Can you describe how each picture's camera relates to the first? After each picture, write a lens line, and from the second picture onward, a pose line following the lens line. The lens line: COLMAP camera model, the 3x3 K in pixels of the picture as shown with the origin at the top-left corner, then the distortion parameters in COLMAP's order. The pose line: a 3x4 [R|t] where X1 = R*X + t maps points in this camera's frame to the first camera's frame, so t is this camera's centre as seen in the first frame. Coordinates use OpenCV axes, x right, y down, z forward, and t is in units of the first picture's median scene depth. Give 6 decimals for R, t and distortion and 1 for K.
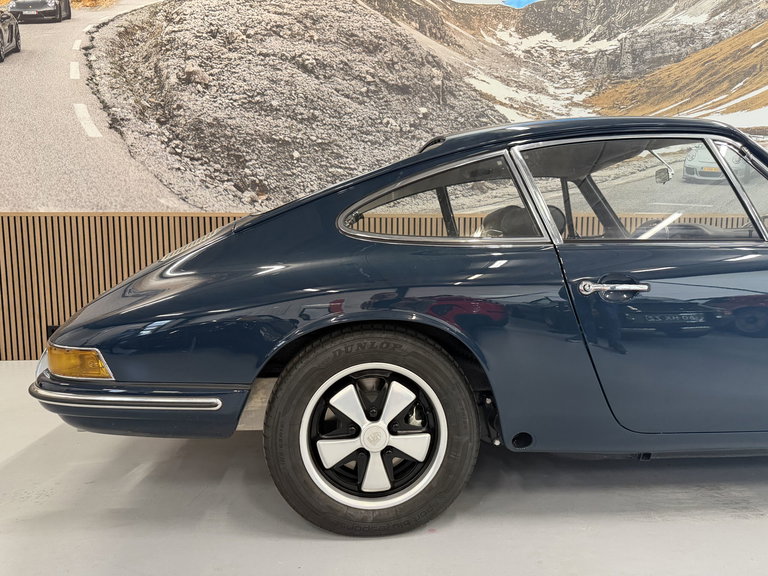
lens RADIAL K [[540.7, 0, 384.0], [0, 540.7, 288.0], [0, 0, 1]] dist [0.003215, -0.005457]
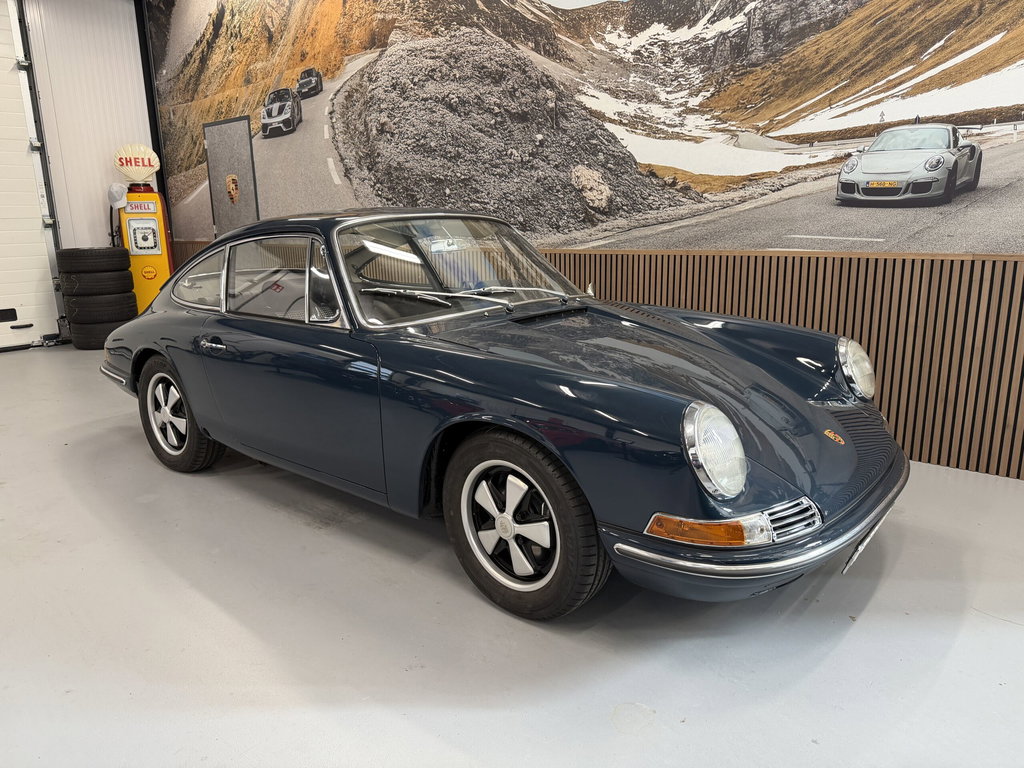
lens RADIAL K [[720.9, 0, 512.0], [0, 720.9, 384.0], [0, 0, 1]] dist [0.003215, -0.005457]
pose [[0.722781, 0.141038, -0.676533, 0.948345], [-0.045667, 0.986561, 0.156881, -0.100622], [0.689567, -0.082496, 0.719508, 0.030555]]
